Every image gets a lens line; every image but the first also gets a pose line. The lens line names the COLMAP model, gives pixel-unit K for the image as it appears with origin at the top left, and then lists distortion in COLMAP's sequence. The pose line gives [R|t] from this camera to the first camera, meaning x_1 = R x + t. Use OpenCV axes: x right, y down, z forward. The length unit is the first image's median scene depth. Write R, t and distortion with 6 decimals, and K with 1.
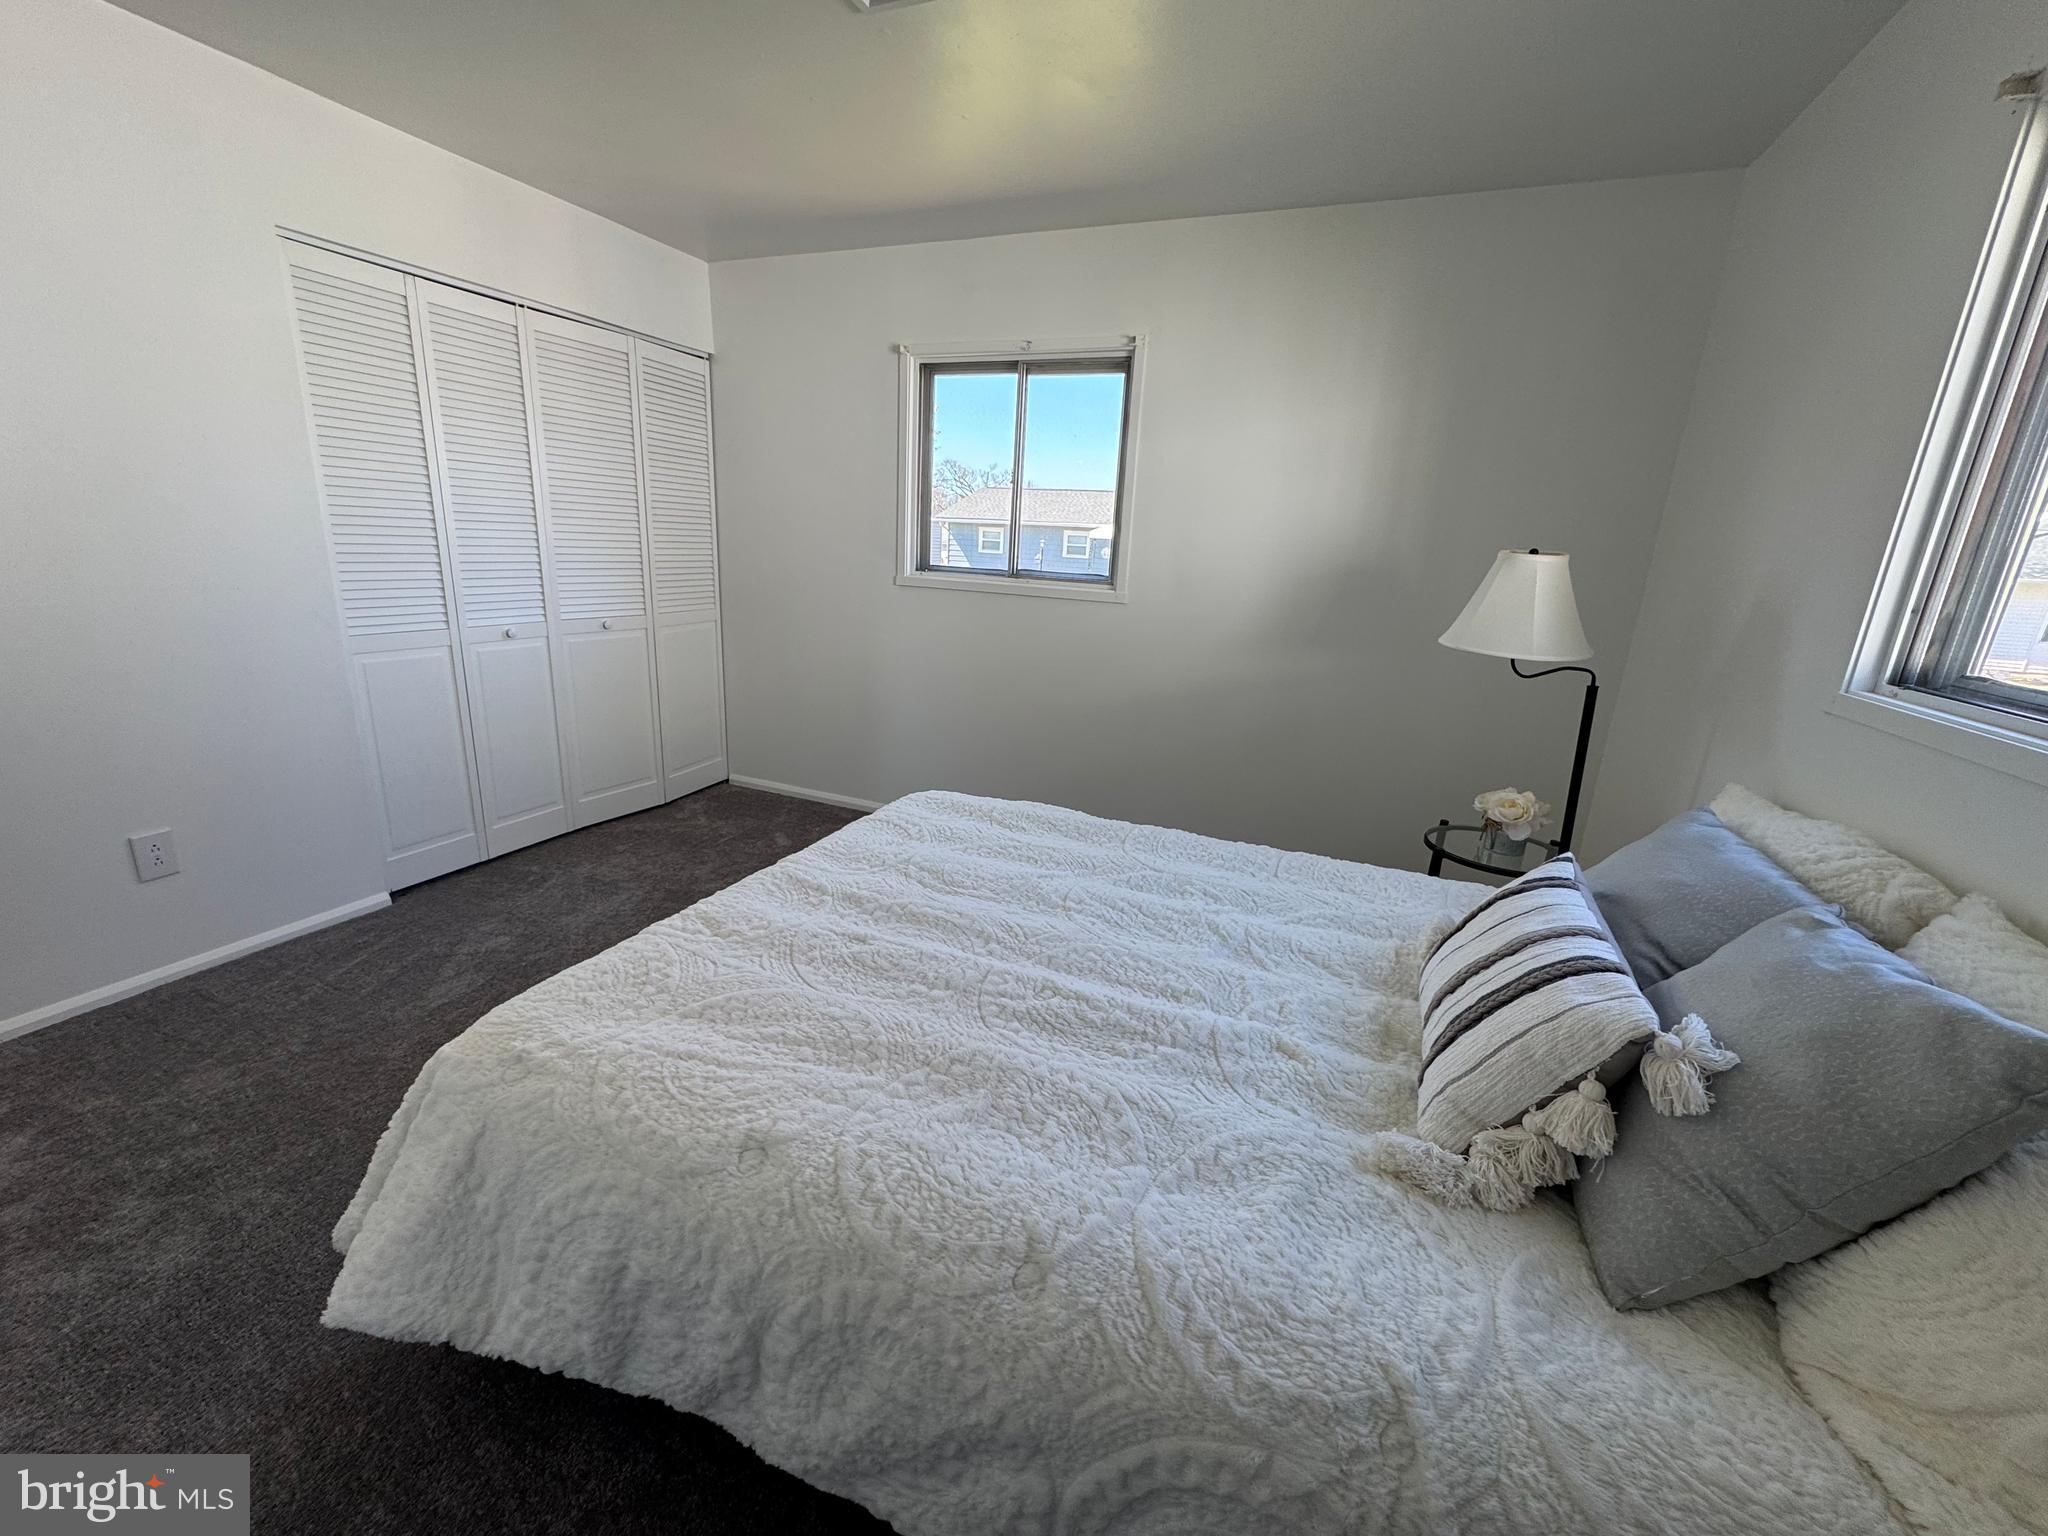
lens RADIAL K [[822.5, 0, 1024.0], [0, 822.5, 768.0], [0, 0, 1]] dist [-0.000418, 0.000092]
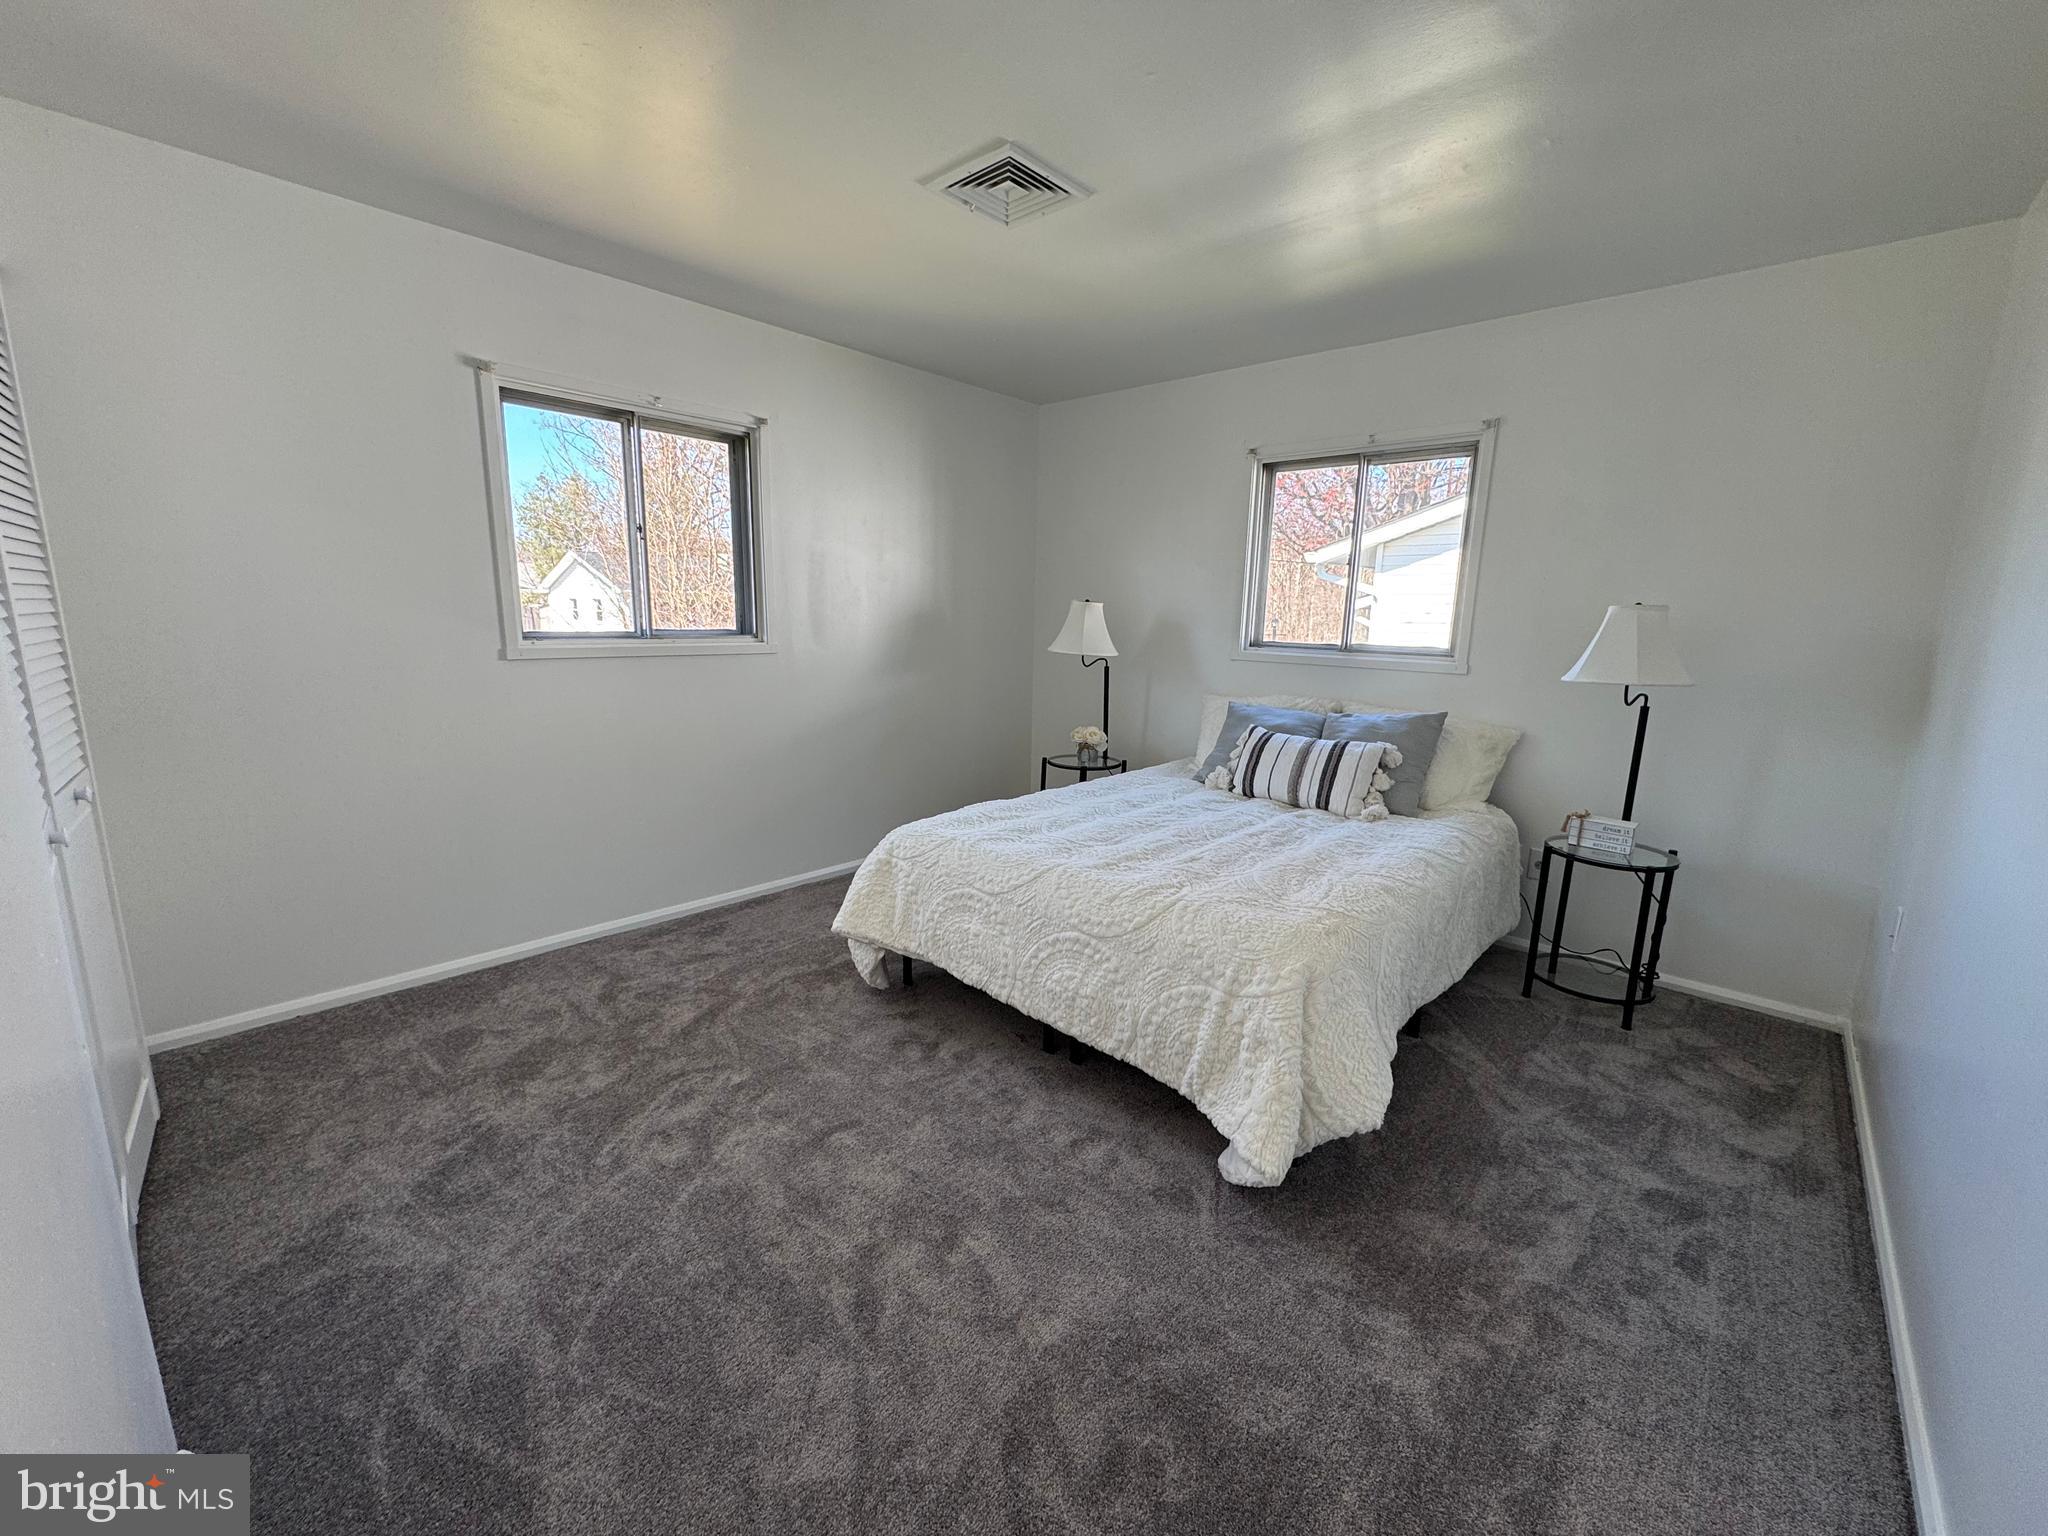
lens RADIAL K [[819.3, 0, 1024.0], [0, 819.3, 768.0], [0, 0, 1]] dist [0.000068, 0.000047]
pose [[0.334668, -0.225746, 0.914897, -1.106066], [0.248240, 0.957708, 0.145504, -0.177242], [-0.909051, 0.178419, 0.376554, 0.425182]]
